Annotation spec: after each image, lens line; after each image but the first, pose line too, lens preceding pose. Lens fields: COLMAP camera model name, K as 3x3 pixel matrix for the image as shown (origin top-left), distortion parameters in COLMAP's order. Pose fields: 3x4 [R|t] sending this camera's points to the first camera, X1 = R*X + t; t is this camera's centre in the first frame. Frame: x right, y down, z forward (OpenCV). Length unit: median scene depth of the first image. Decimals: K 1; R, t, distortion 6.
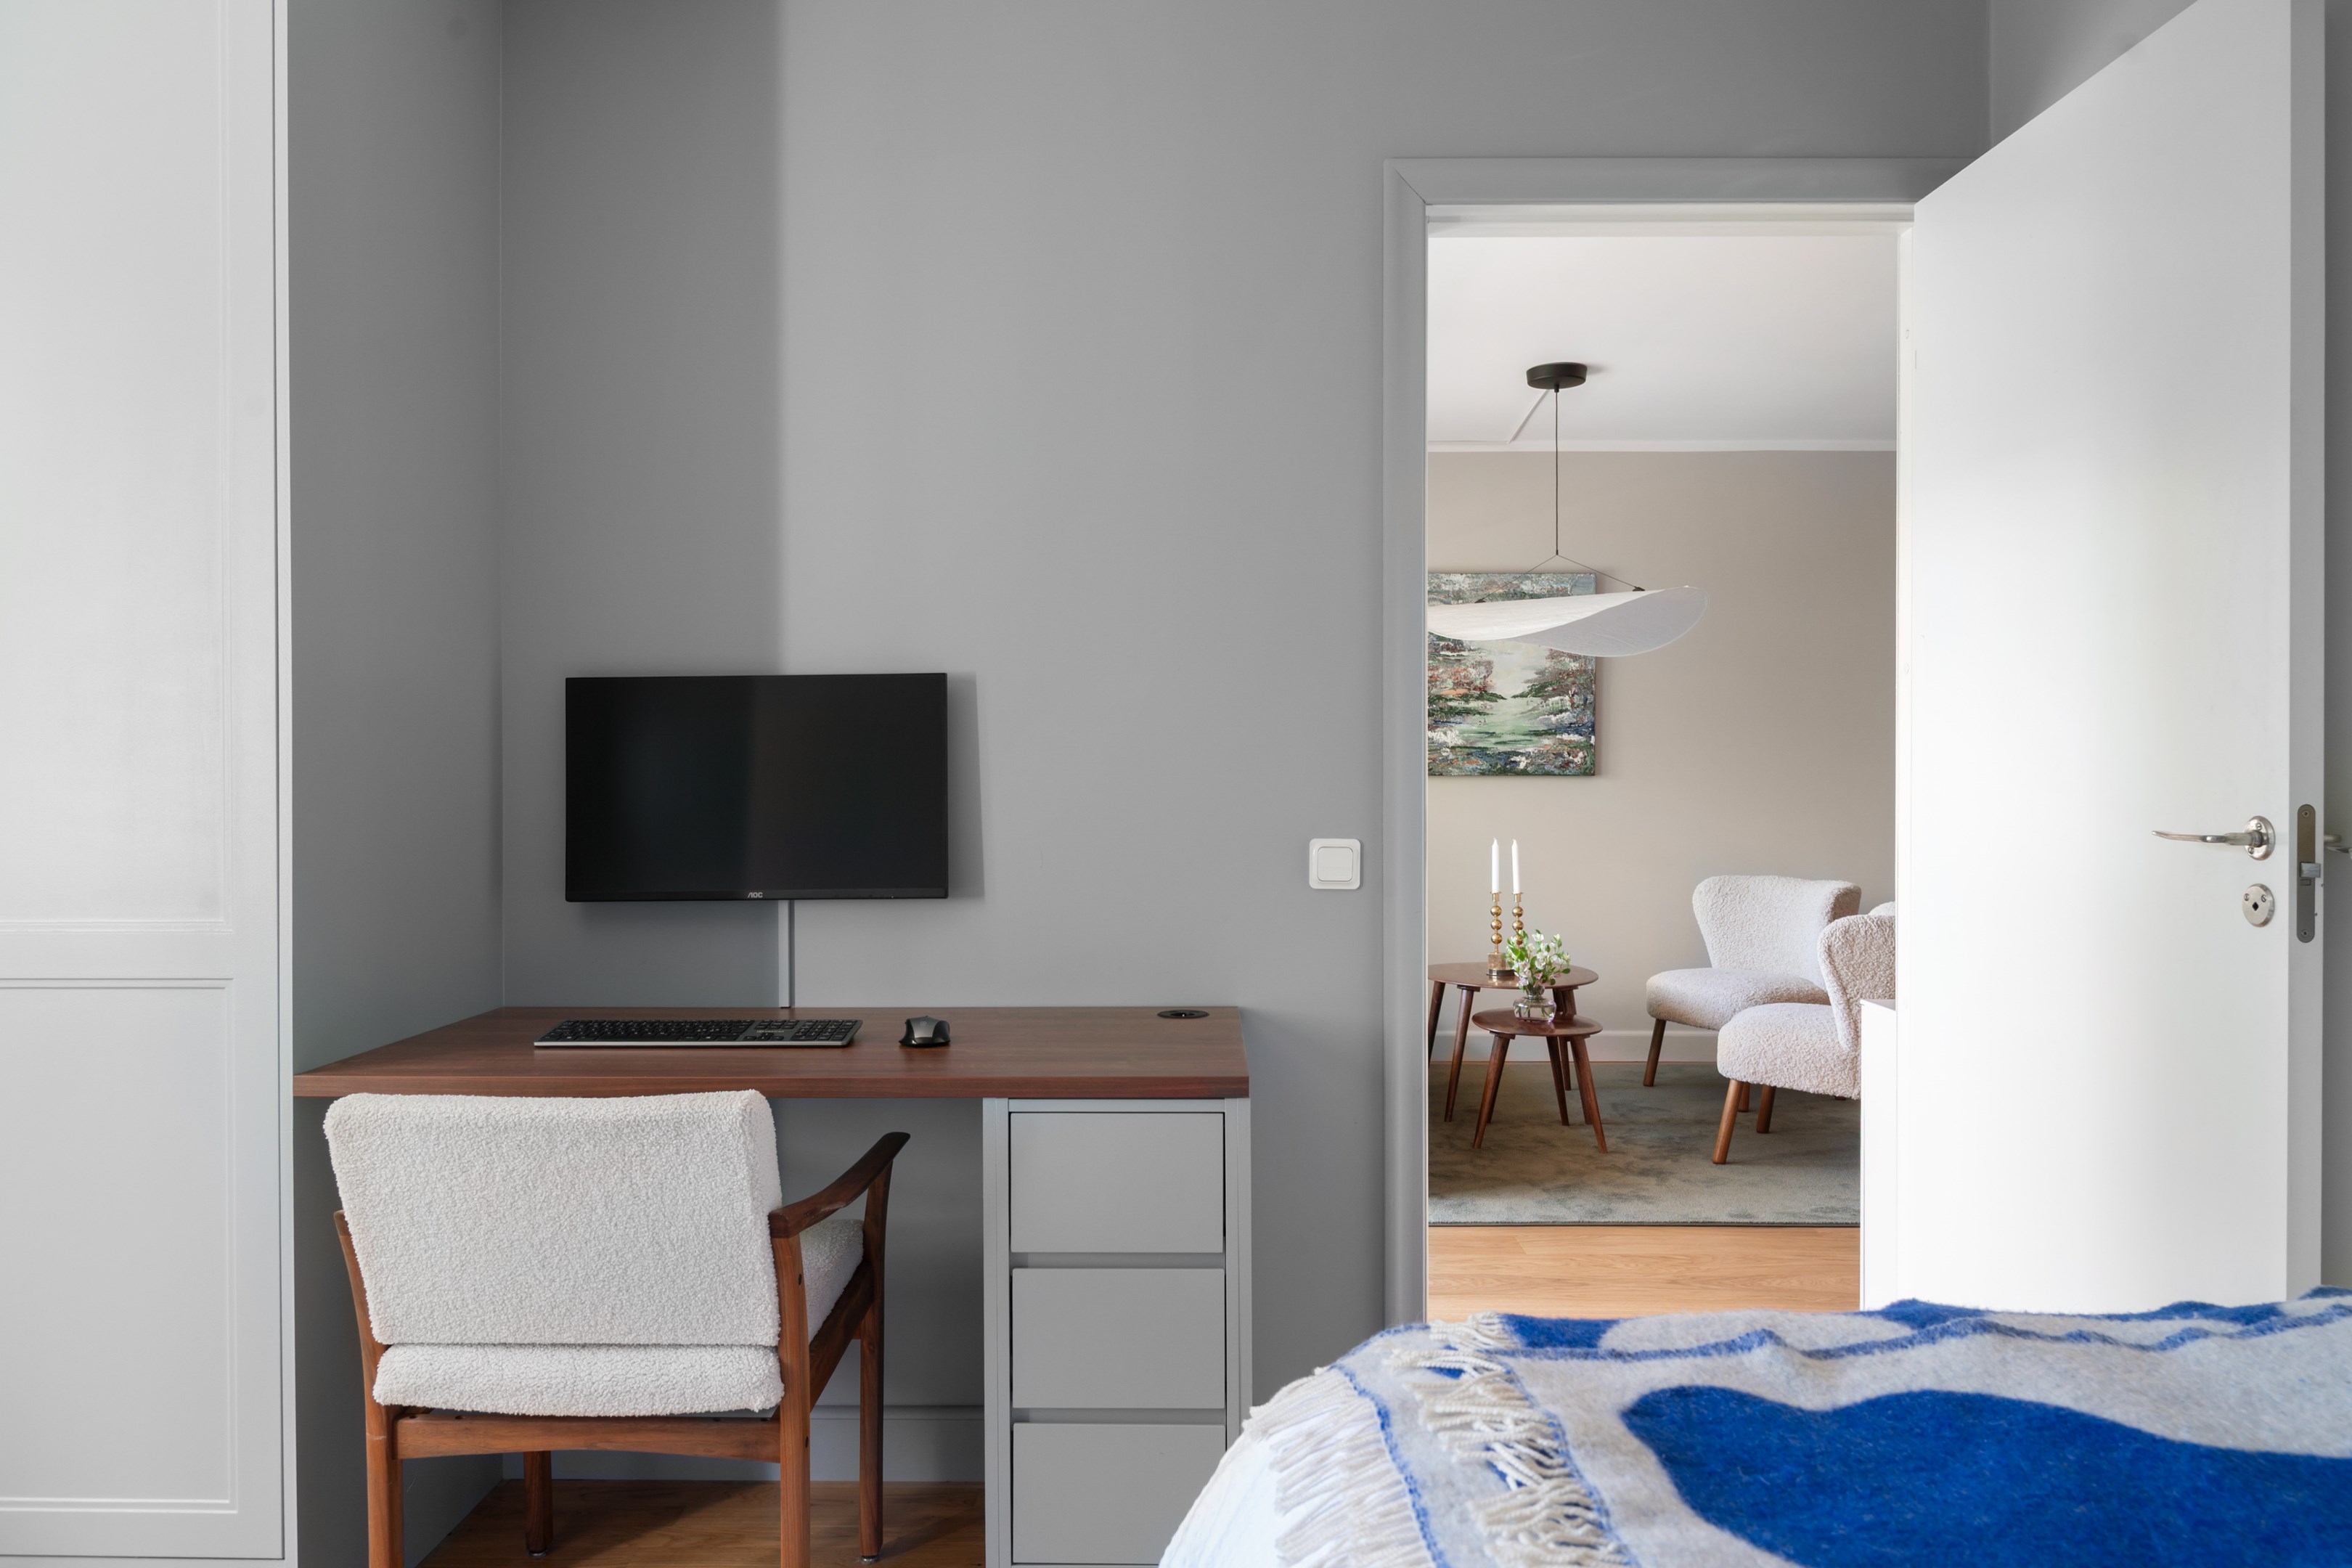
lens RADIAL K [[1611.1, 0, 1160.2], [0, 1611.1, 731.9], [0, 0, 1]] dist [-0.007444, 0.002054]
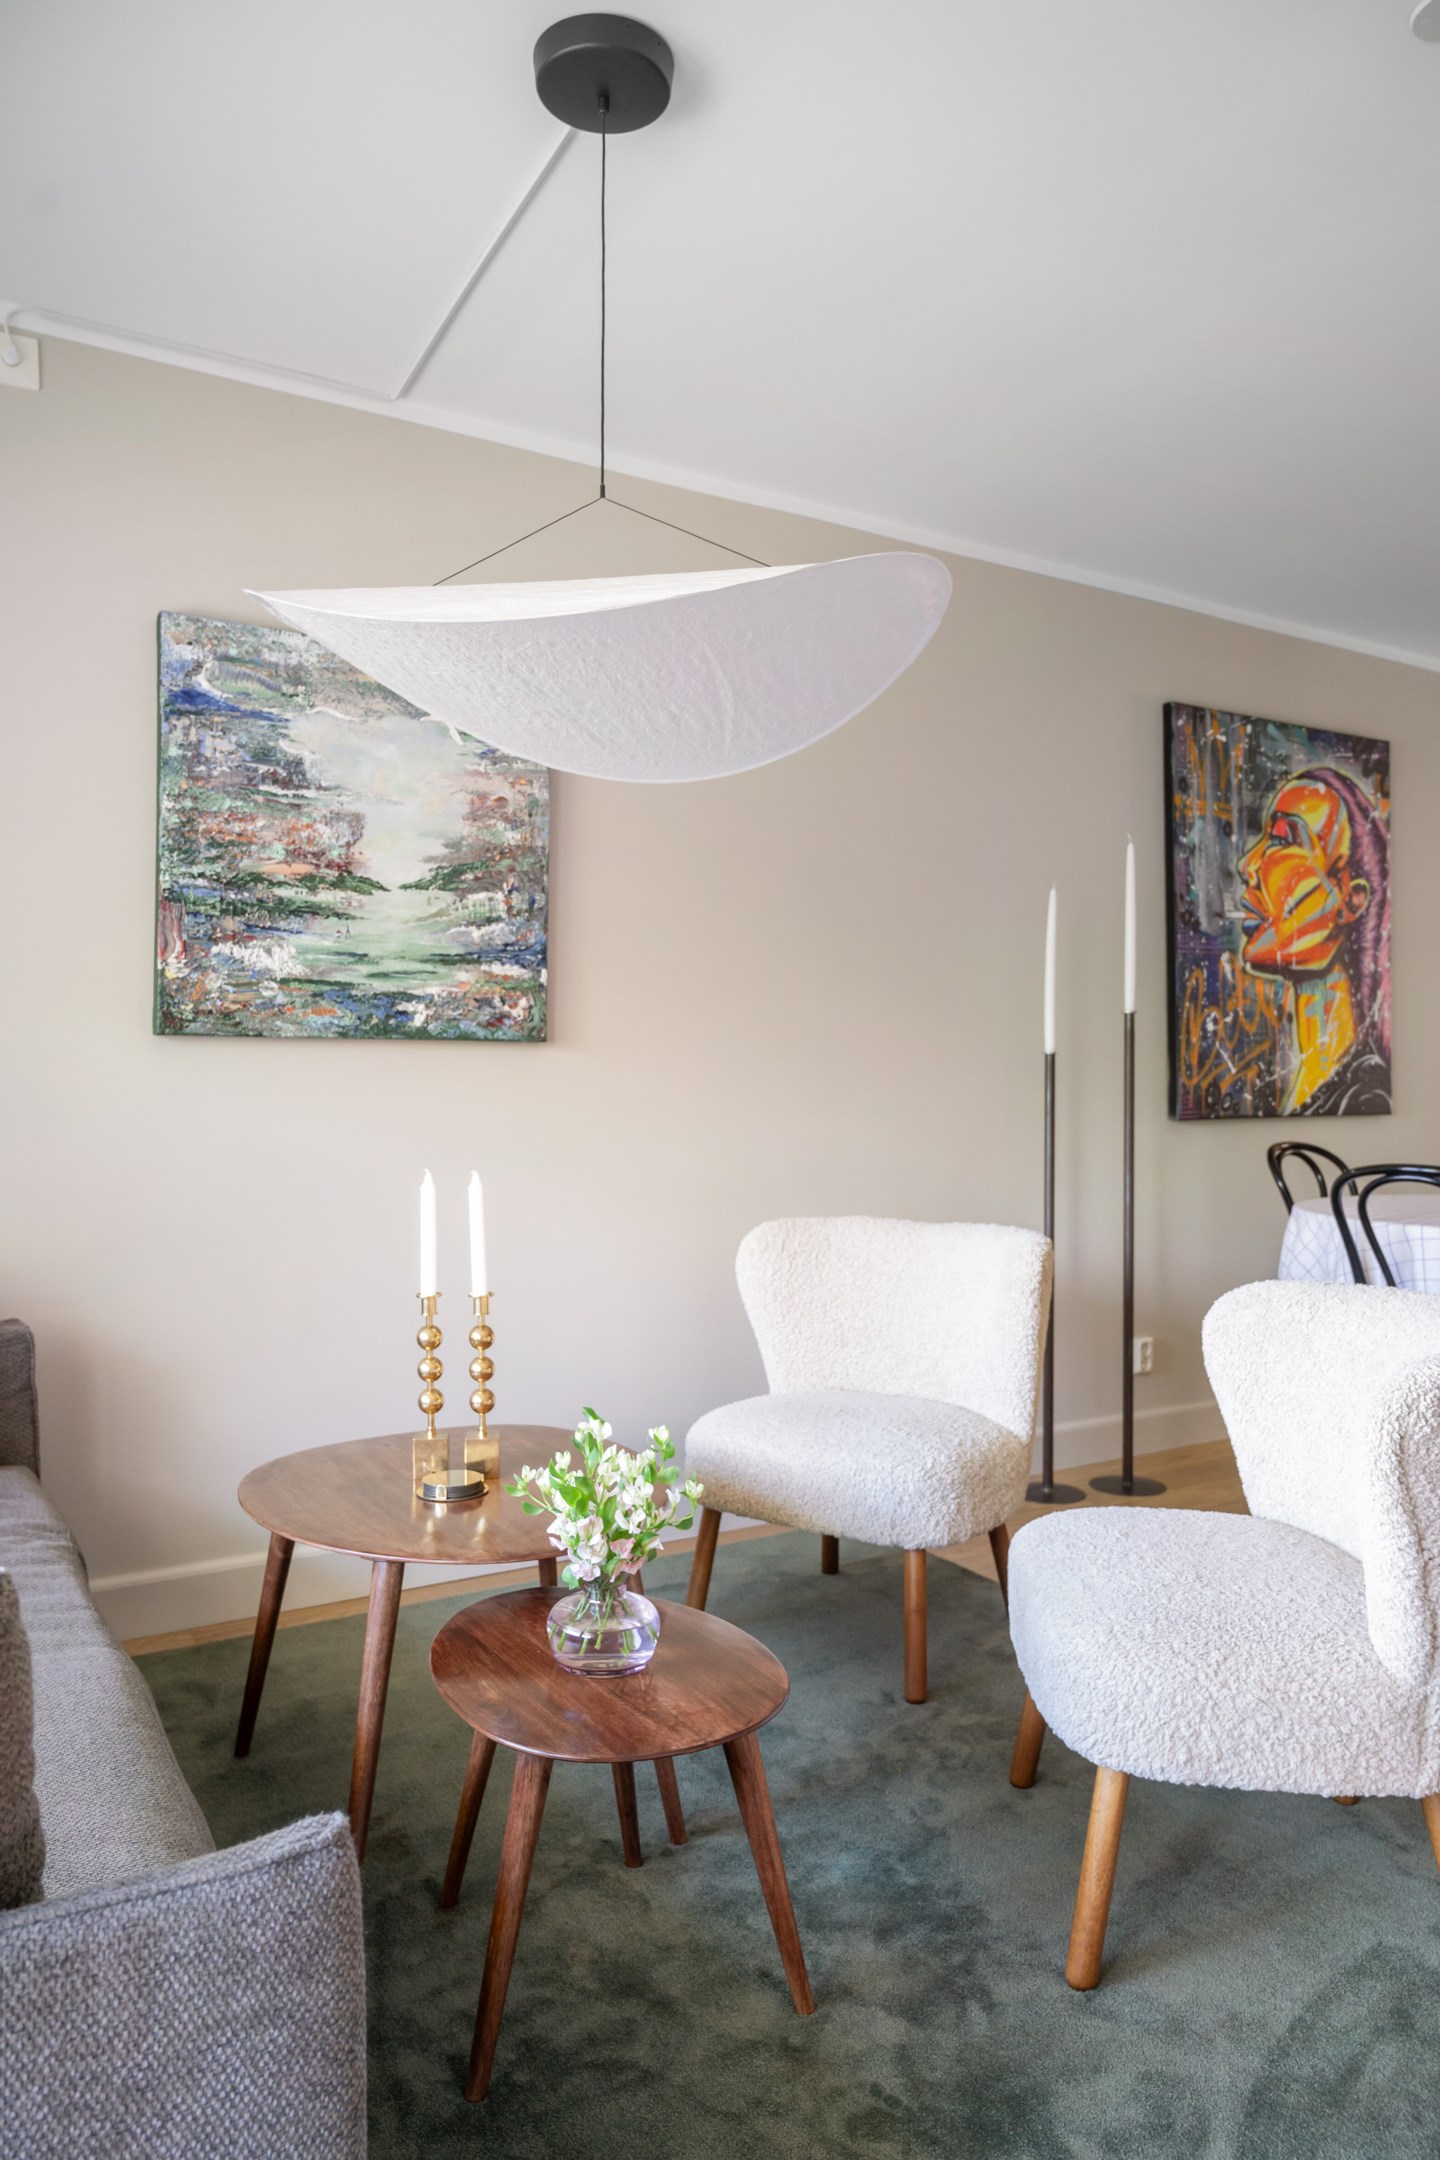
lens RADIAL K [[1479.6, 0, 720.0], [0, 1479.6, 1080.0], [0, 0, 1]] dist [-0.007444, 0.002054]
pose [[0.854303, 0.002801, 0.519767, 0.060215], [-0.015992, 0.999654, 0.020897, 0.028477], [-0.519529, -0.026165, 0.854052, 0.541863]]
